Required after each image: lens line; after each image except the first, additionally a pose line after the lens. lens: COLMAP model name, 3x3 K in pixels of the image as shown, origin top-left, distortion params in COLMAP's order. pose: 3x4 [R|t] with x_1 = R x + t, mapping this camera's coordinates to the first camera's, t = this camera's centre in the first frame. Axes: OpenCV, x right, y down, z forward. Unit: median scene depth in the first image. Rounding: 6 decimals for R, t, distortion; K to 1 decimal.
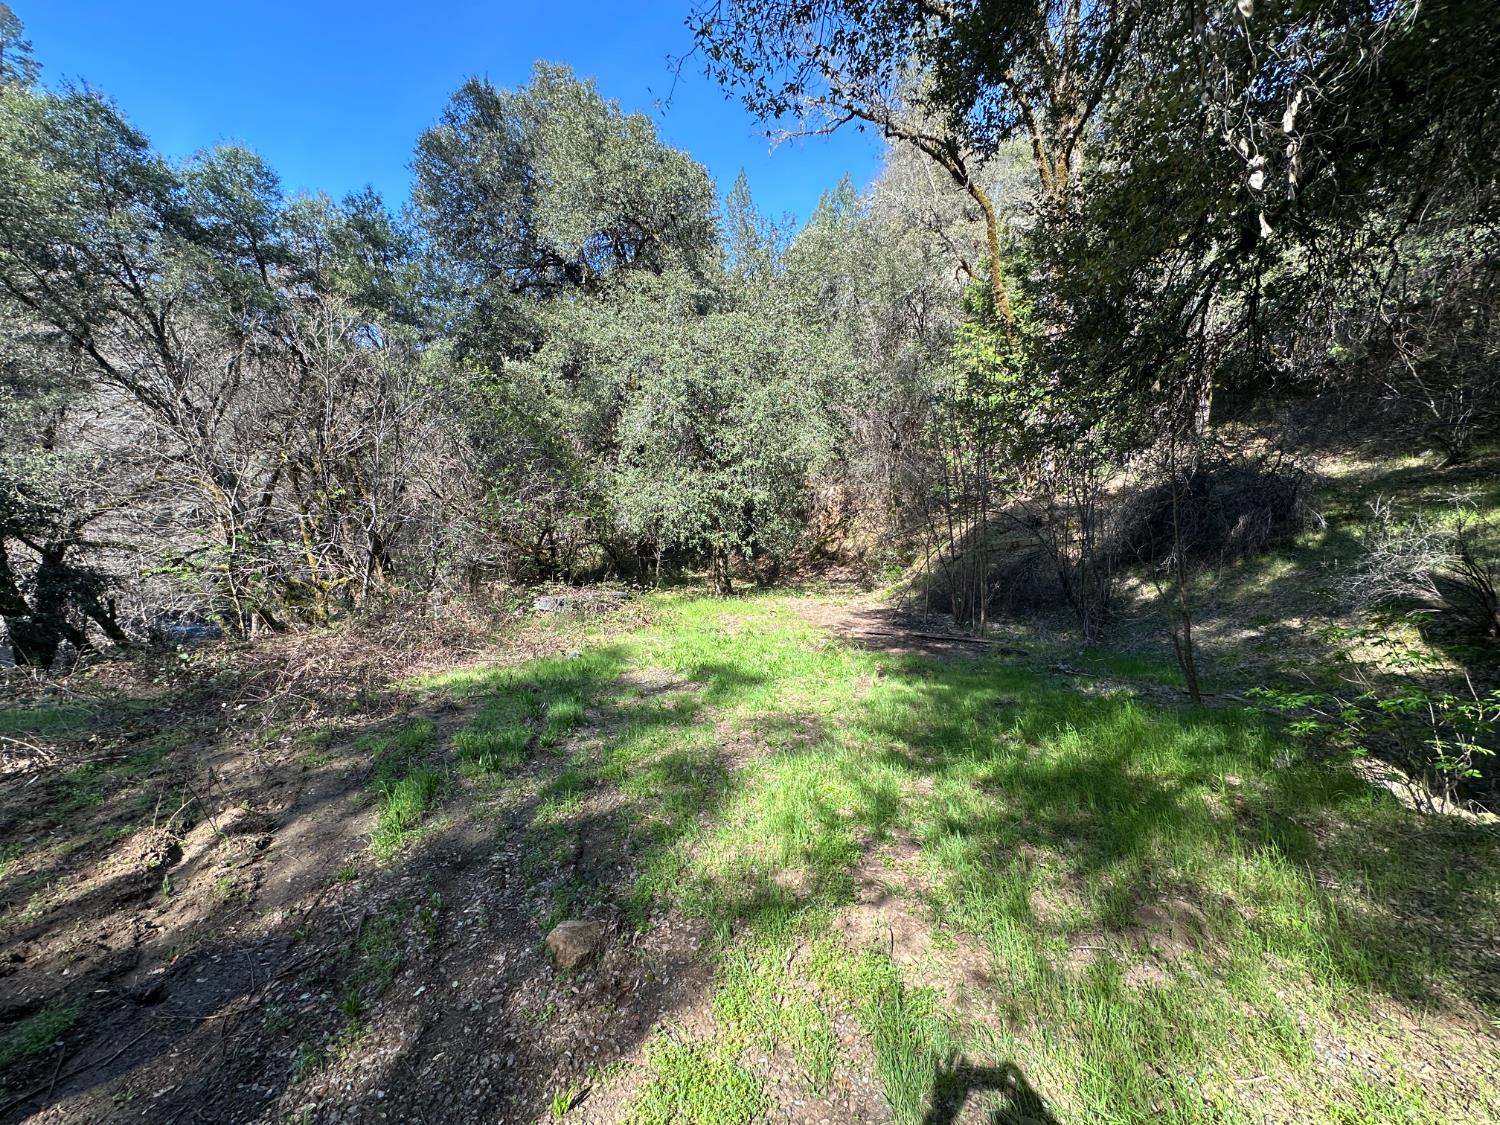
lens RADIAL K [[590.9, 0, 745.8], [0, 590.9, 560.2], [0, 0, 1]] dist [-0.003949, 0.000520]
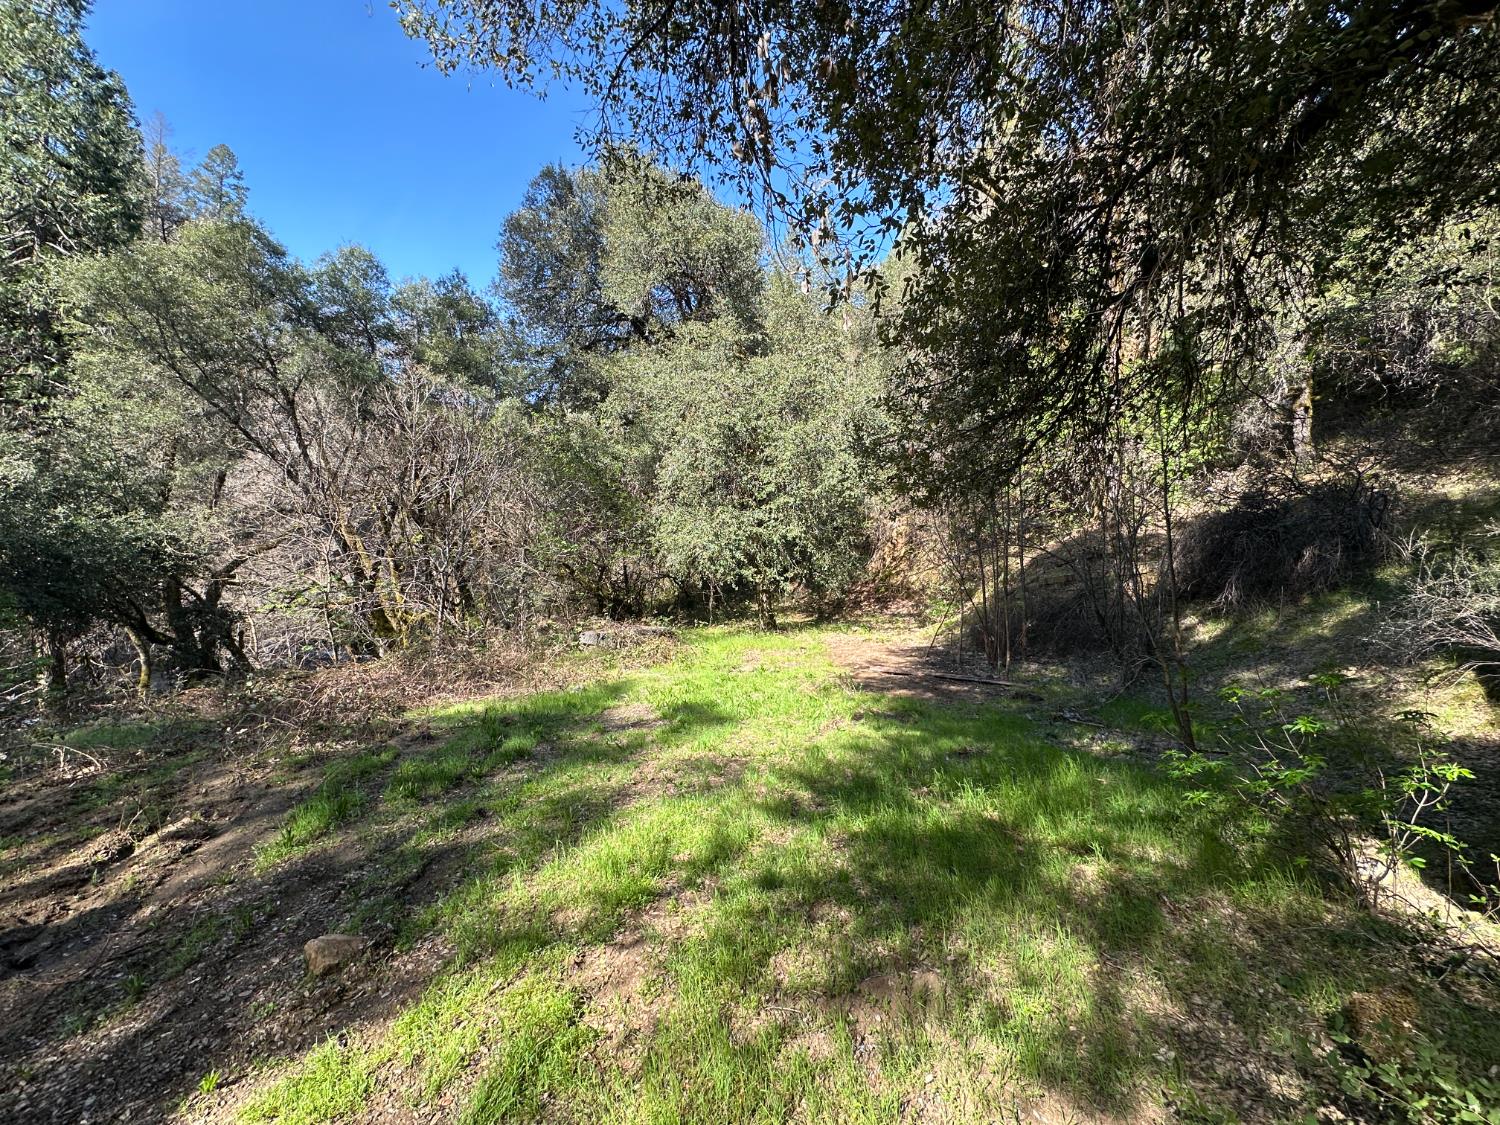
lens RADIAL K [[590.9, 0, 745.8], [0, 590.9, 560.2], [0, 0, 1]] dist [-0.003949, 0.000520]
pose [[0.986249, -0.012040, -0.164826, 0.107053], [0.003631, 0.998681, -0.051222, -0.009804], [0.165225, 0.049919, 0.984992, -0.007512]]
